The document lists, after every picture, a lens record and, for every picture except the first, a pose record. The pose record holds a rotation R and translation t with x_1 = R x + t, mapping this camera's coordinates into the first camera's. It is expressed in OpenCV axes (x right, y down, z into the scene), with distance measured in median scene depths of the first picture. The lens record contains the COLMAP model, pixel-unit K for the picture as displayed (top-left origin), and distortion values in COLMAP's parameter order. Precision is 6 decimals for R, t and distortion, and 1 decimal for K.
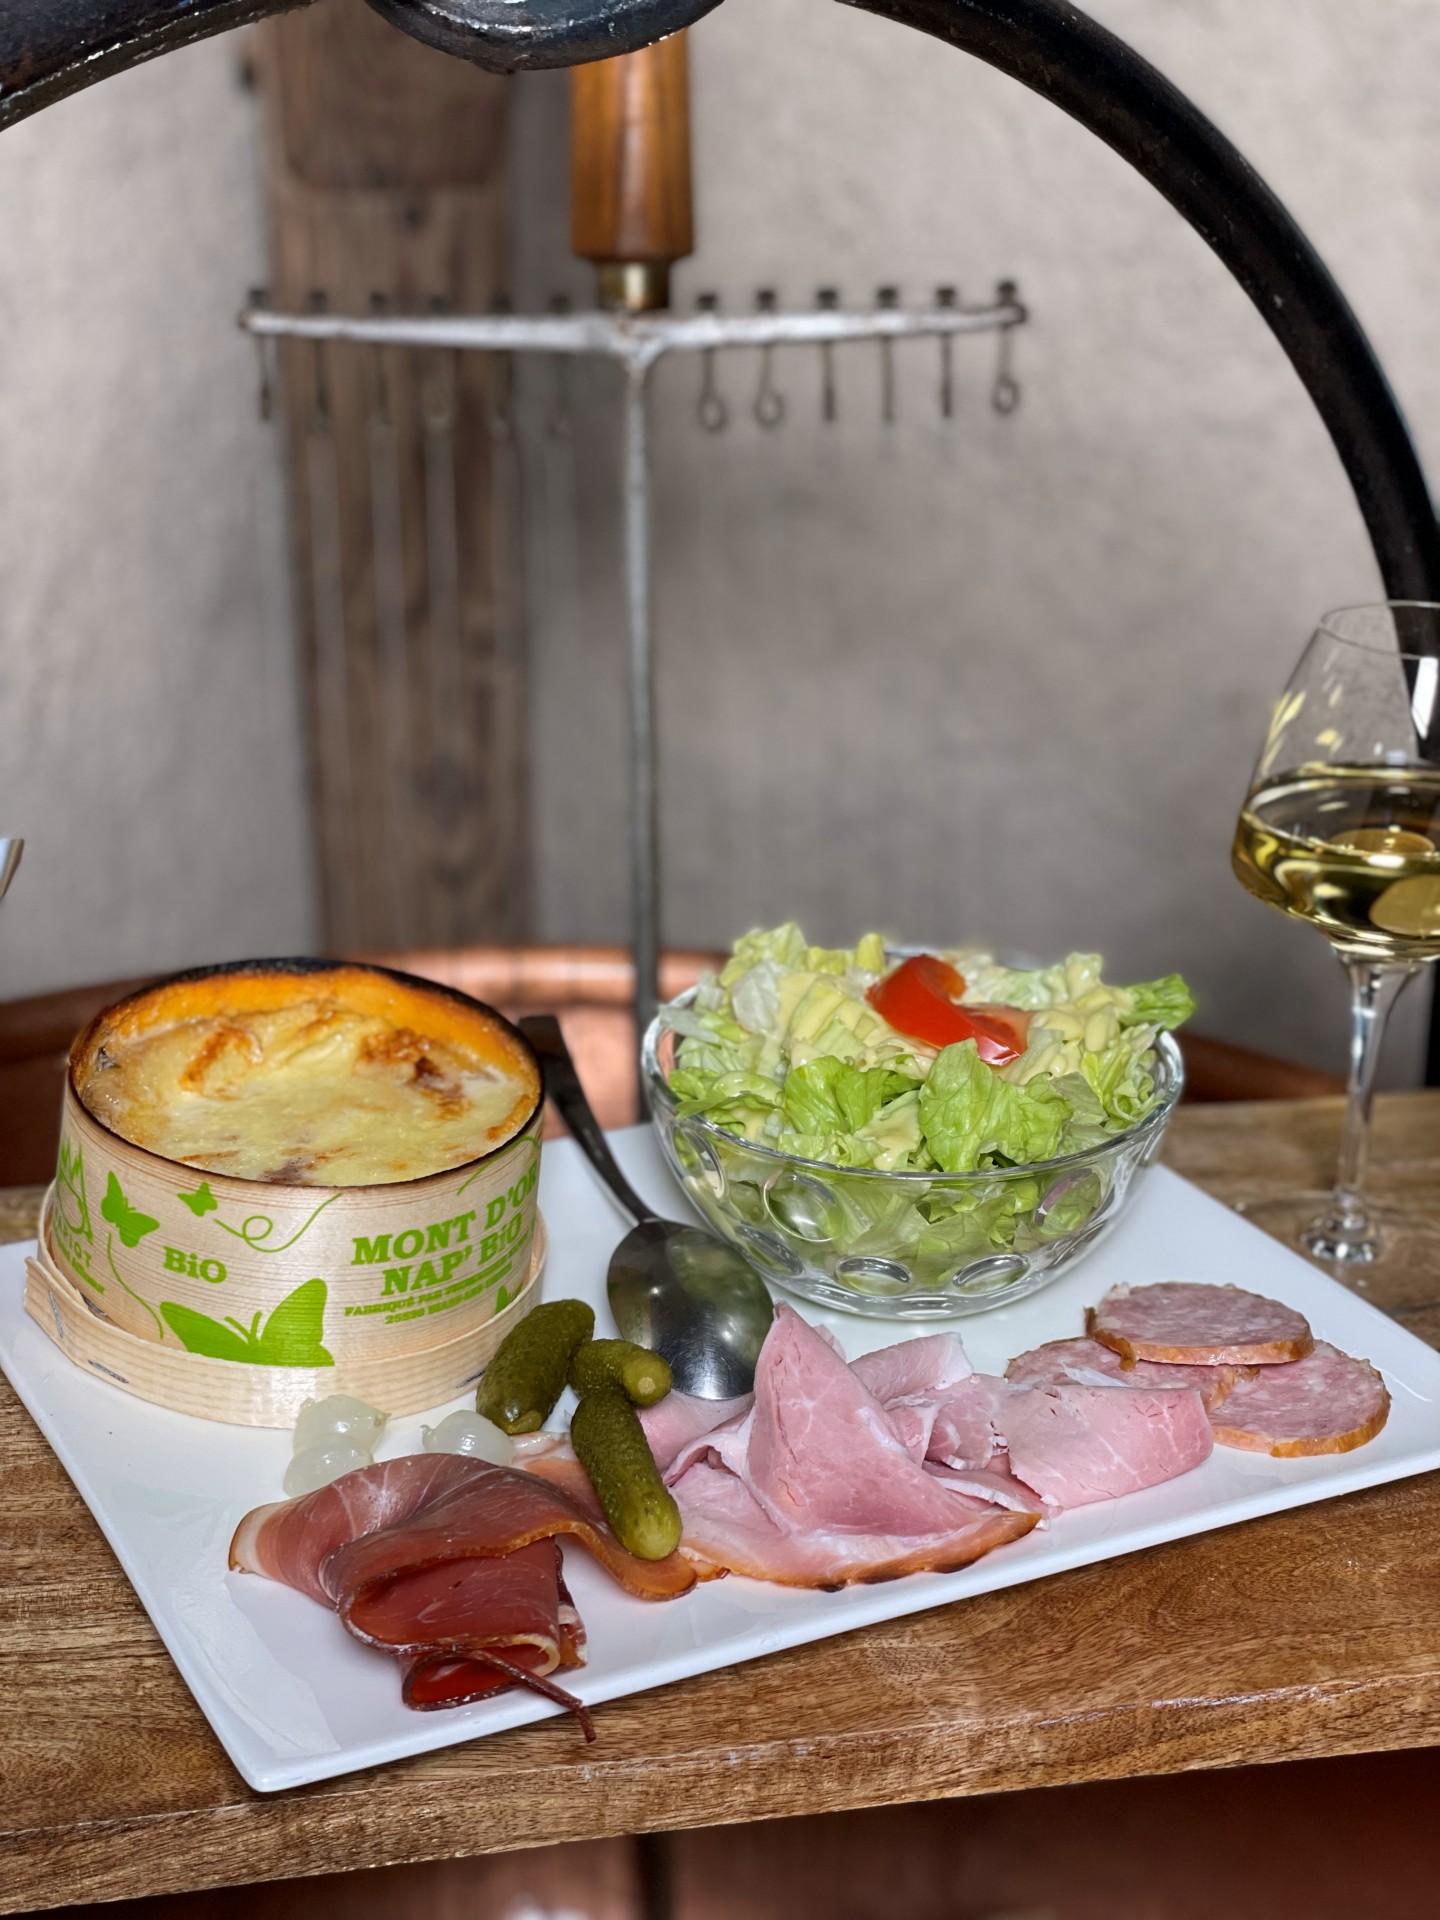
lens RADIAL K [[2899.5, 0, 751.5], [0, 2899.5, 945.5], [0, 0, 1]] dist [0.085528, 0.000000]
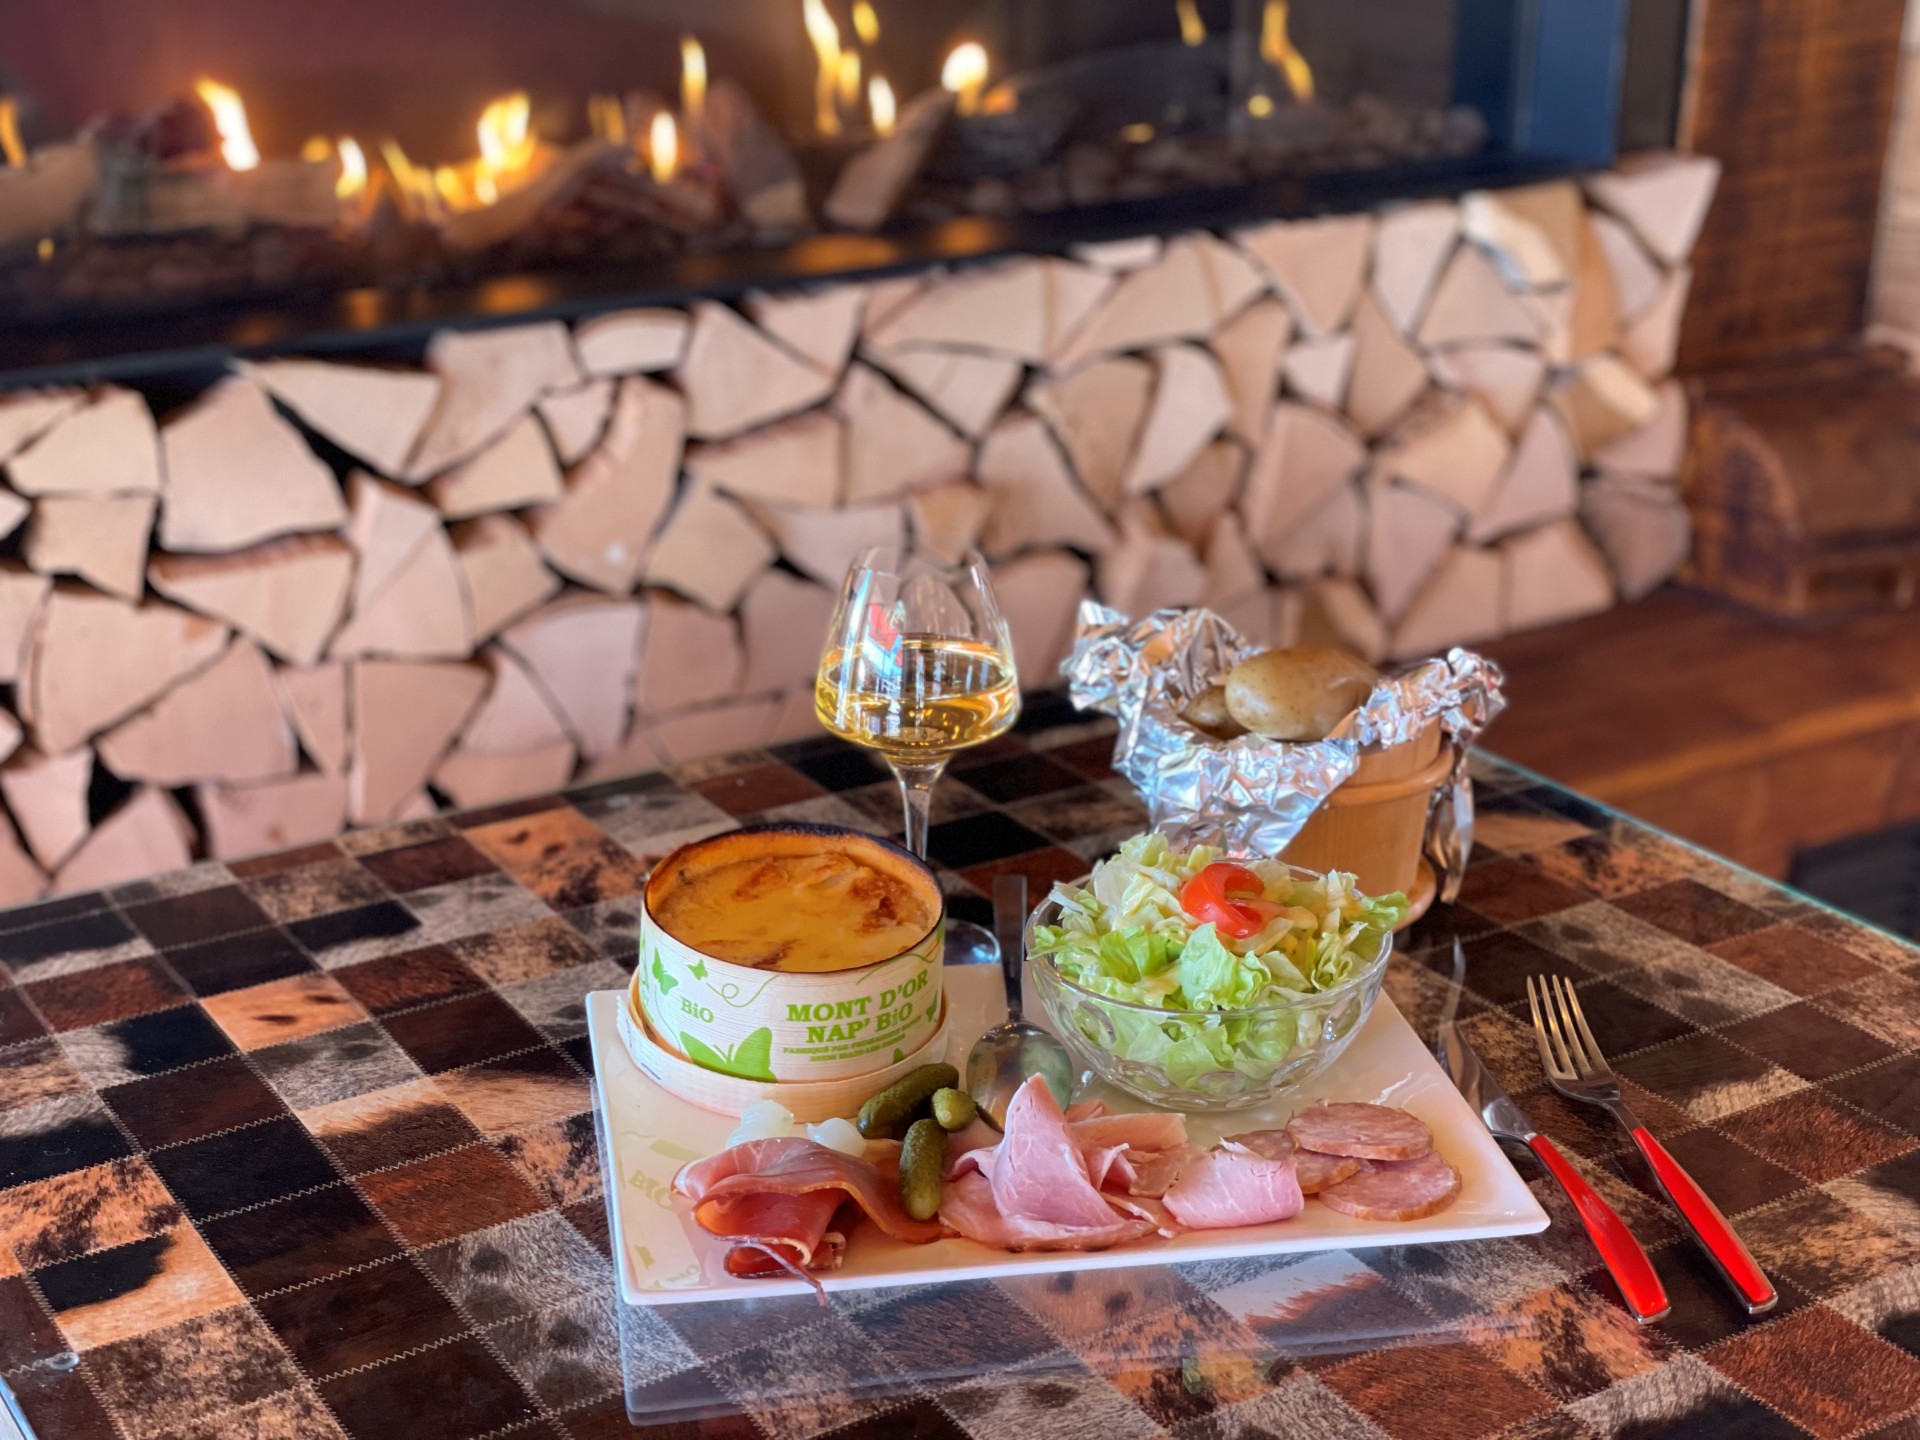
lens RADIAL K [[2899.5, 0, 915.8], [0, 2899.5, 747.9], [0, 0, 1]] dist [0.085528, 0.000000]
pose [[0.944048, 0.079328, -0.320127, 0.424569], [-0.083619, 0.996498, 0.000340, -0.045767], [0.319033, 0.026447, 0.947375, -0.488812]]
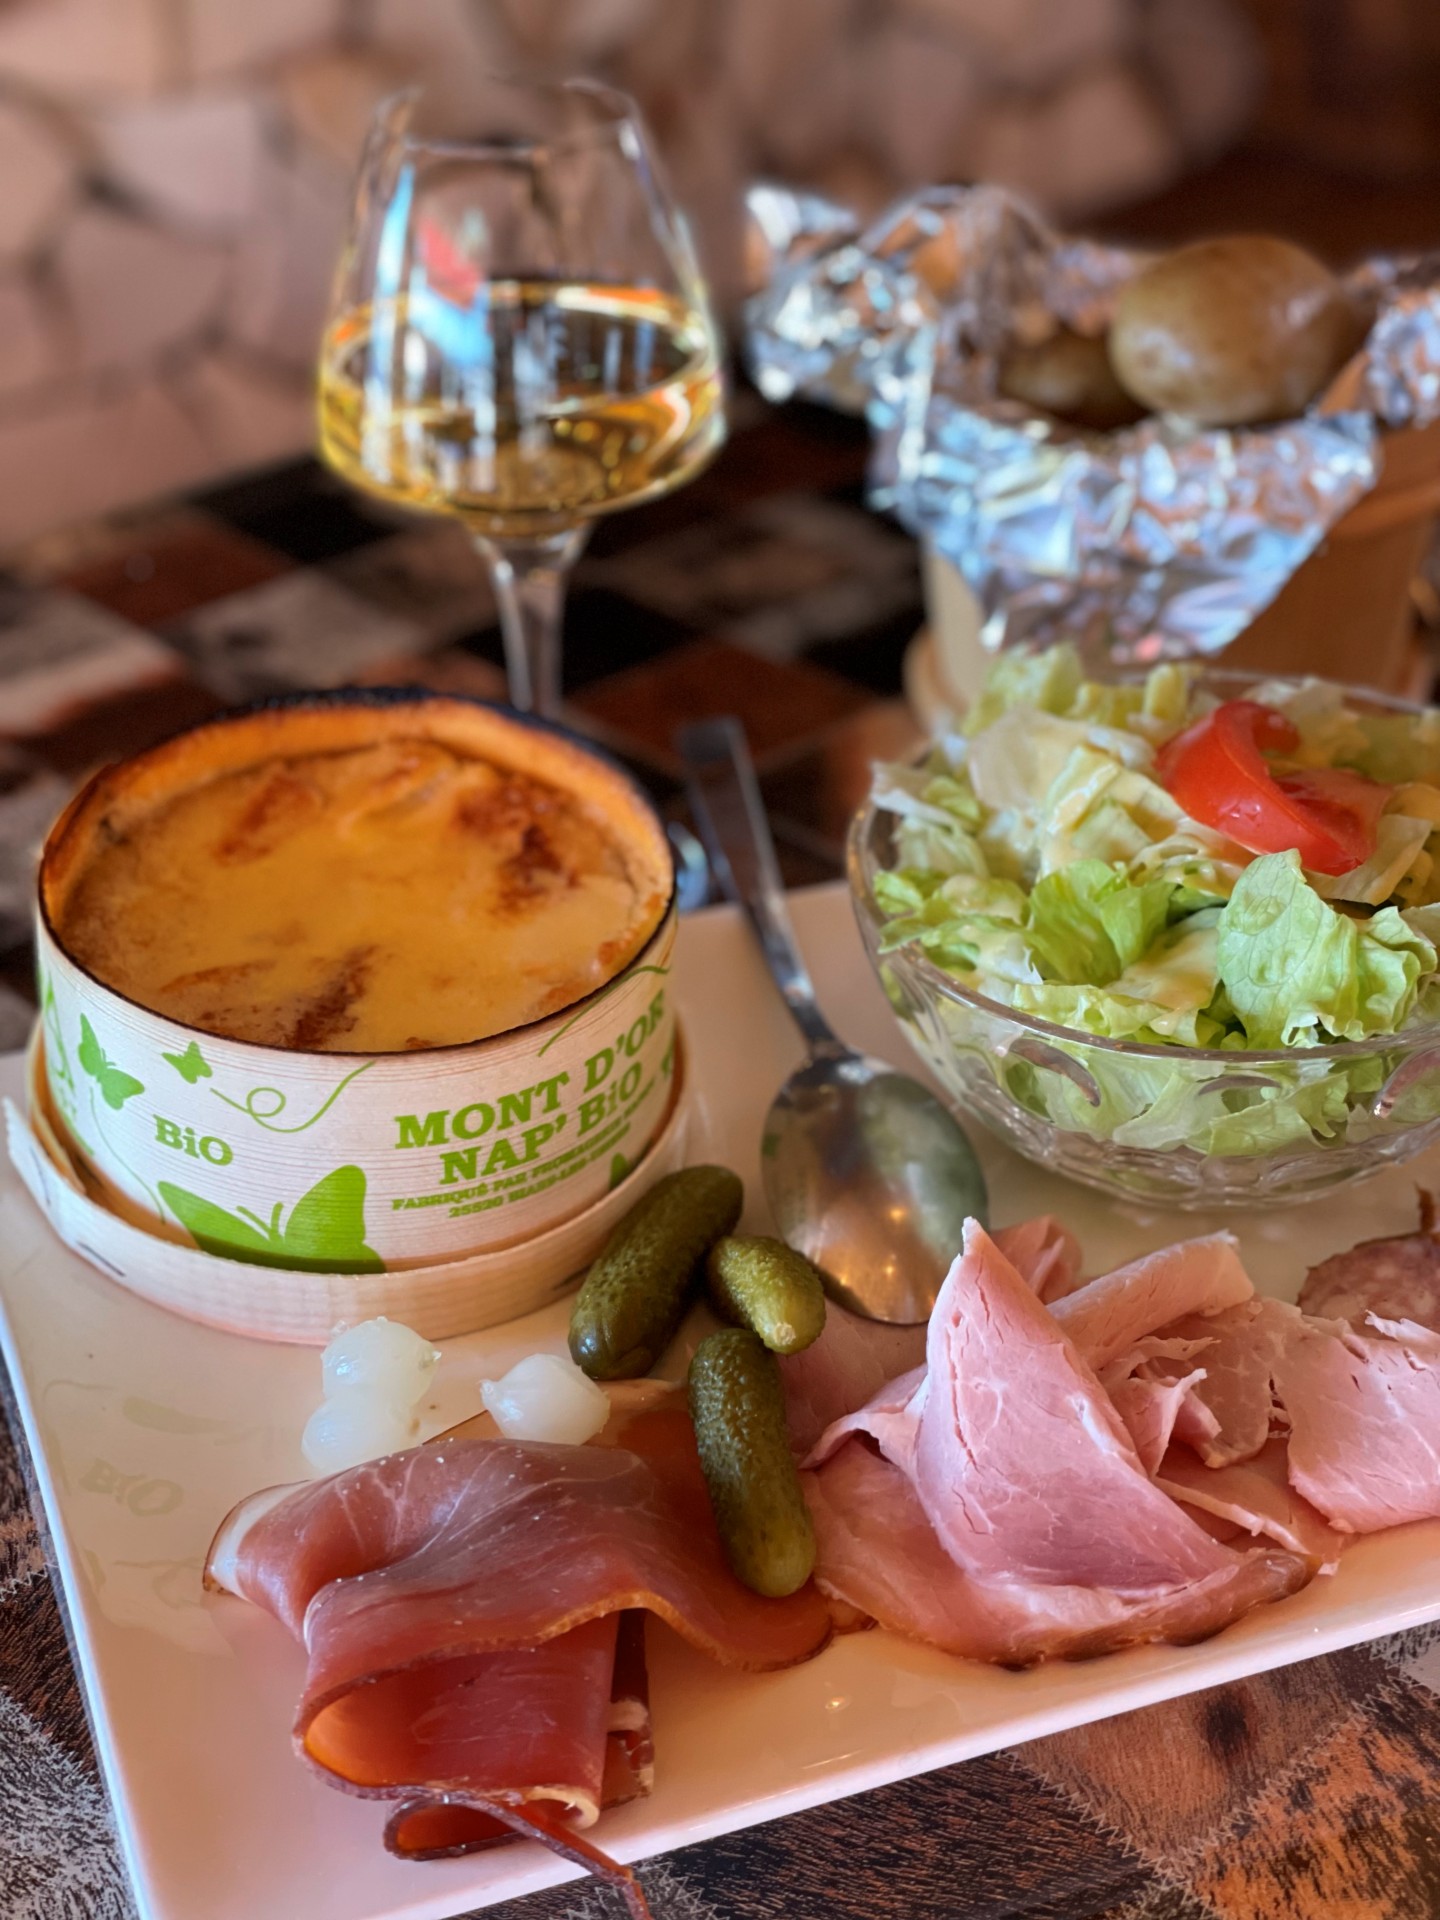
lens RADIAL K [[2899.5, 0, 734.1], [0, 2899.5, 969.7], [0, 0, 1]] dist [0.085528, 0.000000]
pose [[0.989523, 0.026713, -0.141881, 0.051128], [0.000745, 0.981775, 0.190043, -0.074999], [0.144372, -0.188158, 0.971470, 0.298765]]
